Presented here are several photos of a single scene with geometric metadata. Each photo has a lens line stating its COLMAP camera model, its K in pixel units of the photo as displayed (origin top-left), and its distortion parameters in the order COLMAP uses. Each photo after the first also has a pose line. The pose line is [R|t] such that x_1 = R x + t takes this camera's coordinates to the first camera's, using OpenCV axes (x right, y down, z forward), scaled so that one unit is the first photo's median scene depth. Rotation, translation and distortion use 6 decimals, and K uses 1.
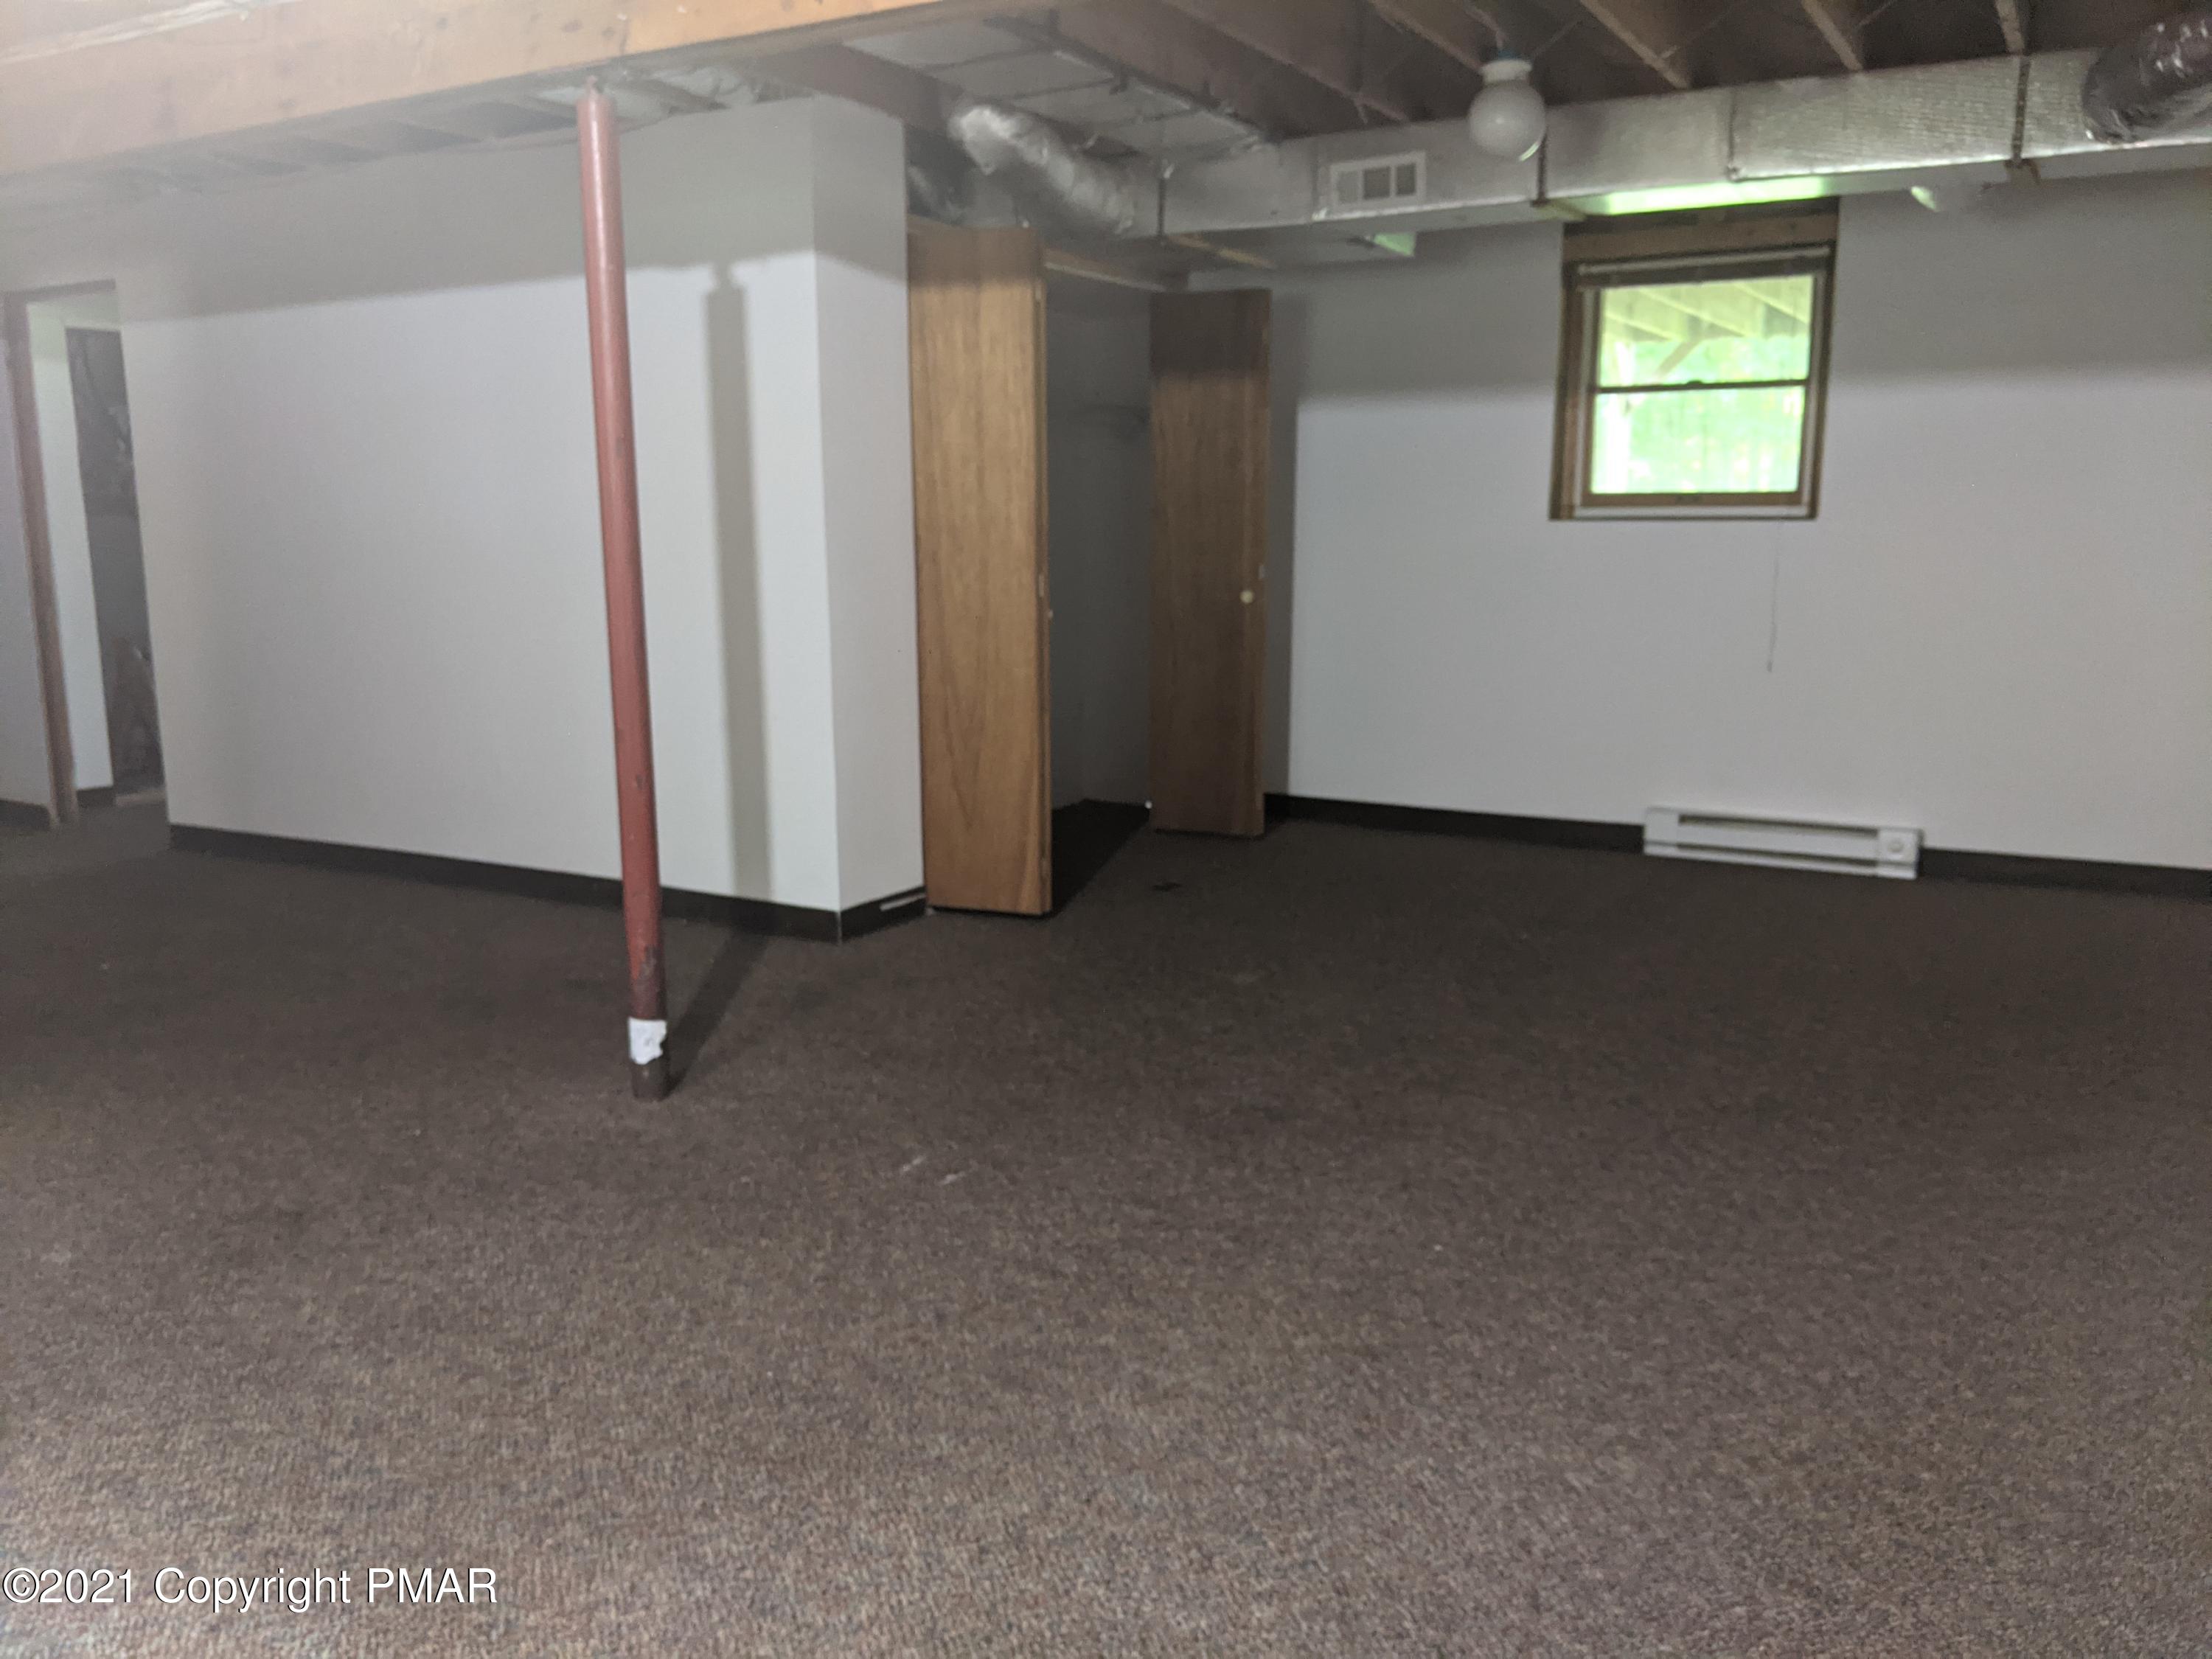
lens RADIAL K [[1791.3, 0, 1071.5], [0, 1791.3, 866.1], [0, 0, 1]] dist [0.087943, -0.122403]
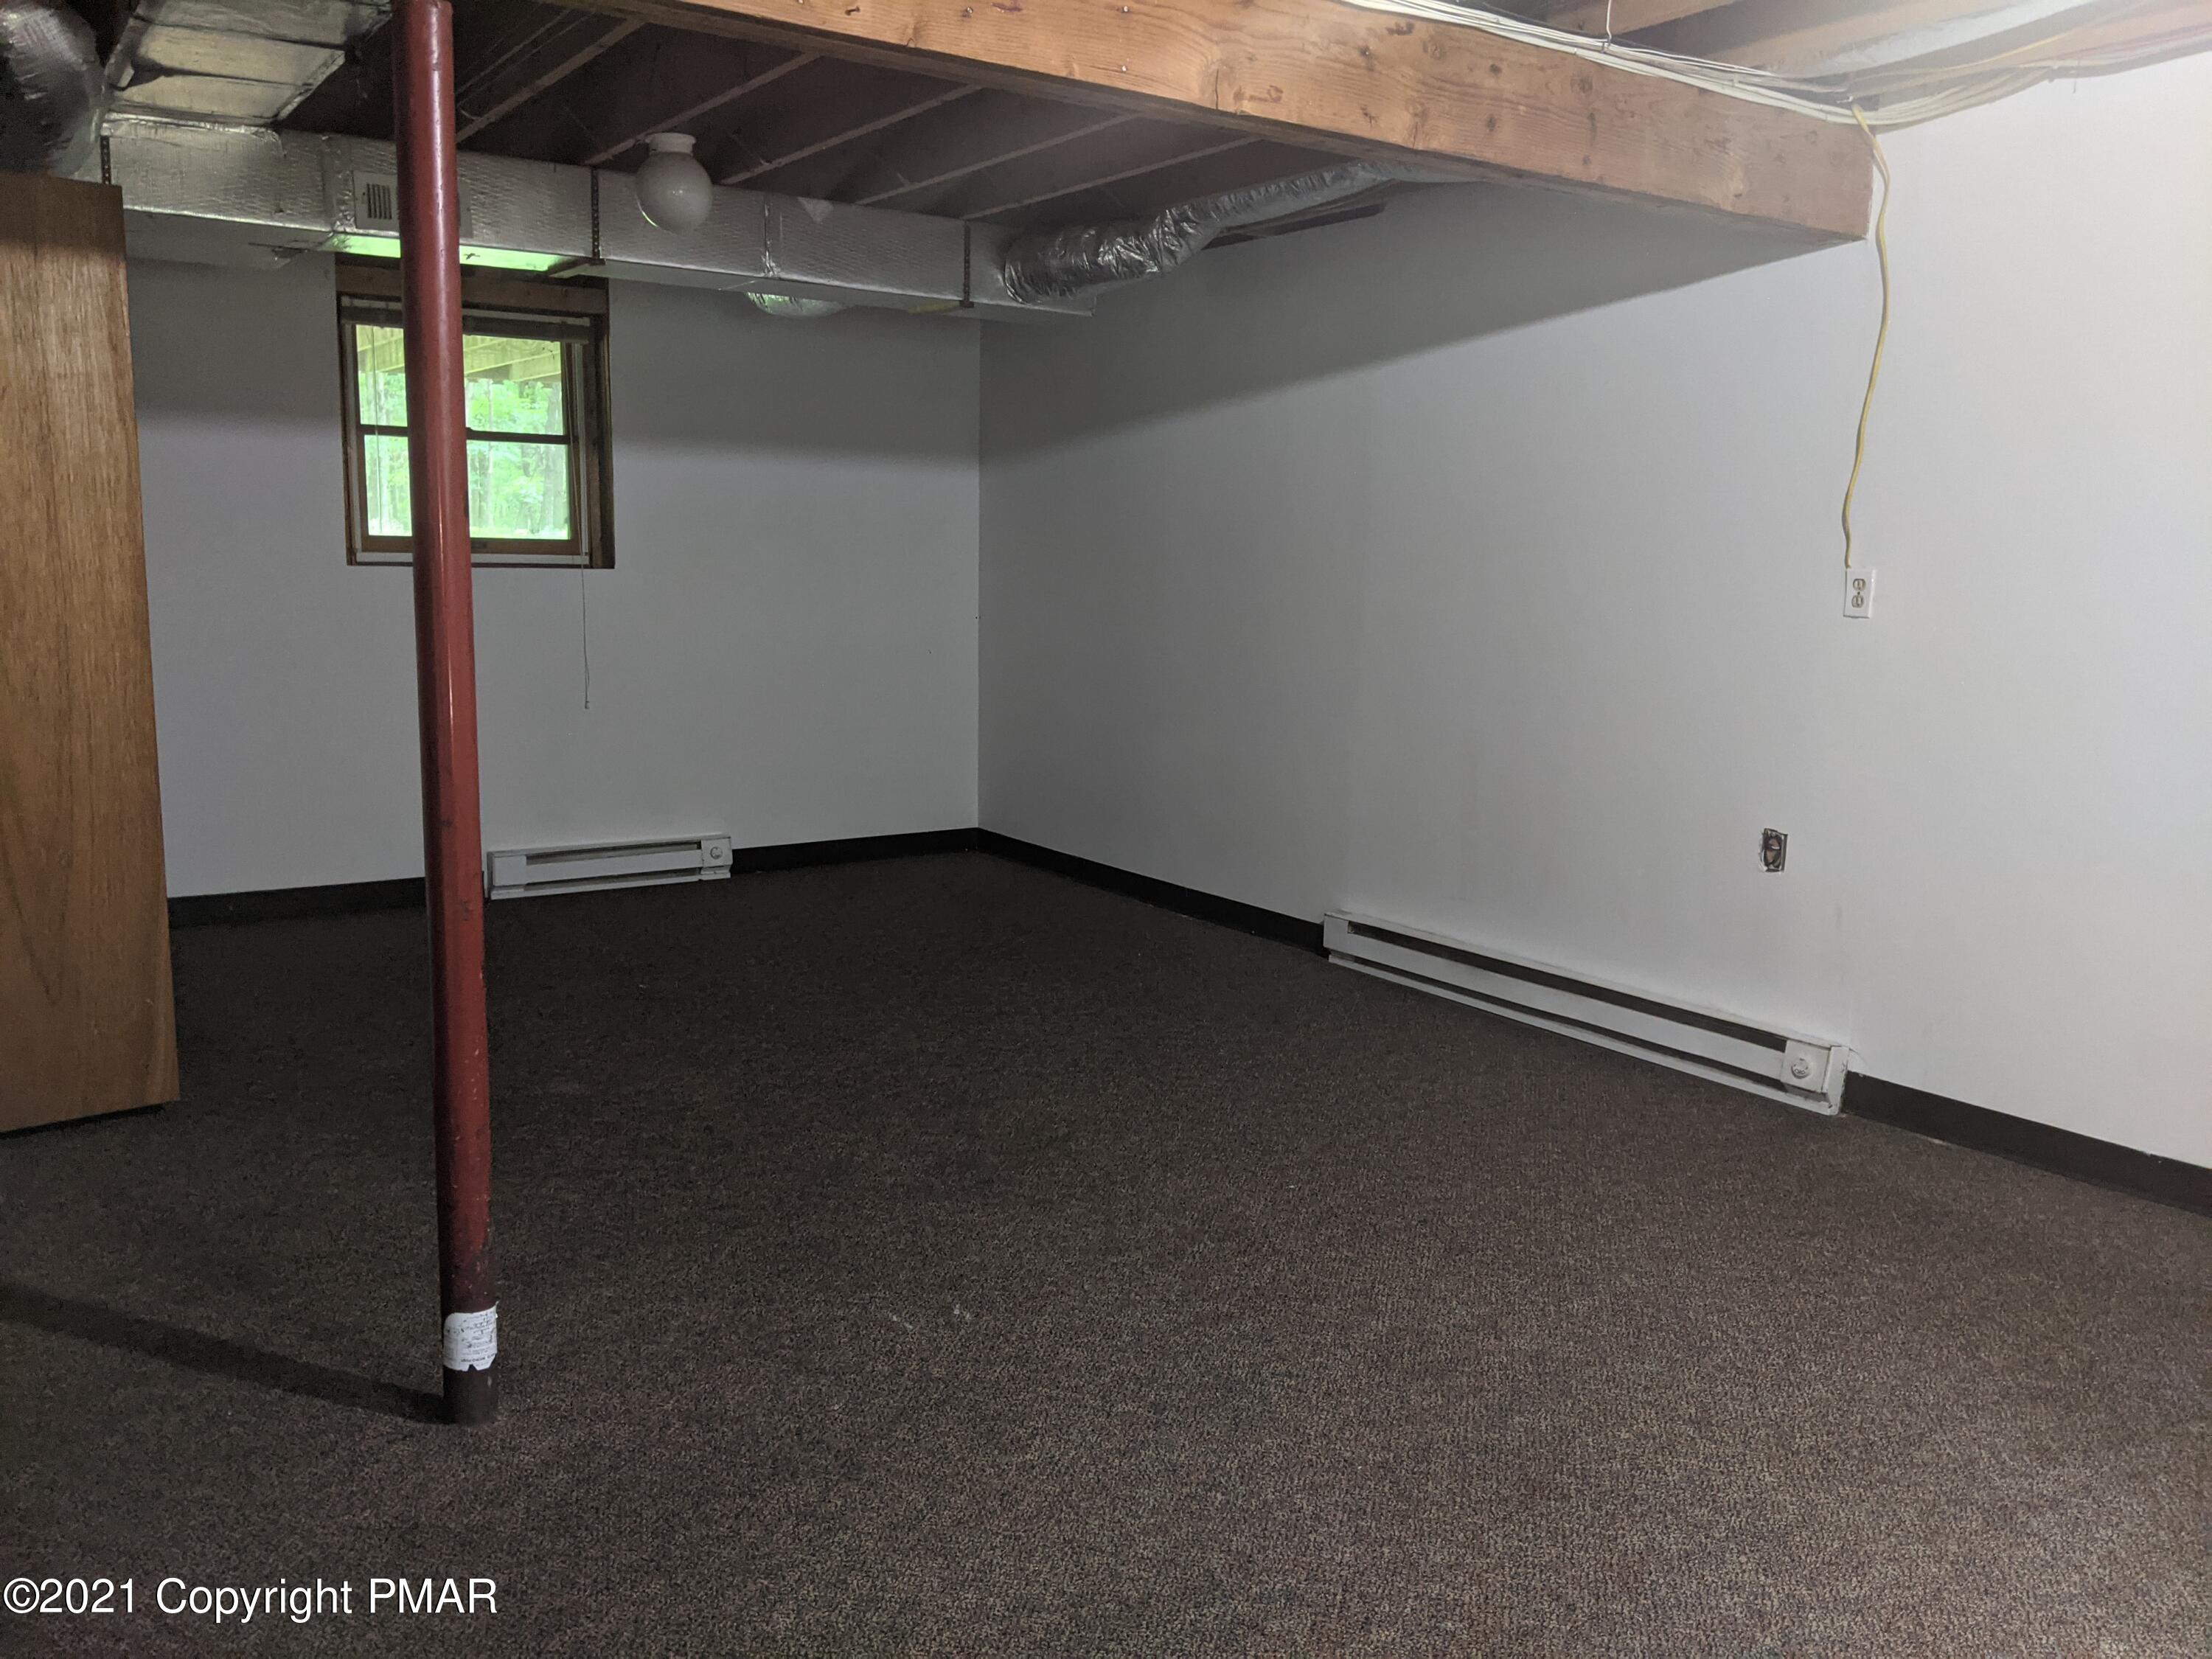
lens RADIAL K [[1791.3, 0, 1124.4], [0, 1791.3, 828.6], [0, 0, 1]] dist [0.087943, -0.122403]
pose [[0.415546, -0.133043, 0.899790, -0.547645], [0.157447, 0.984833, 0.072905, -0.081176], [-0.895842, 0.111374, 0.430190, 0.330965]]
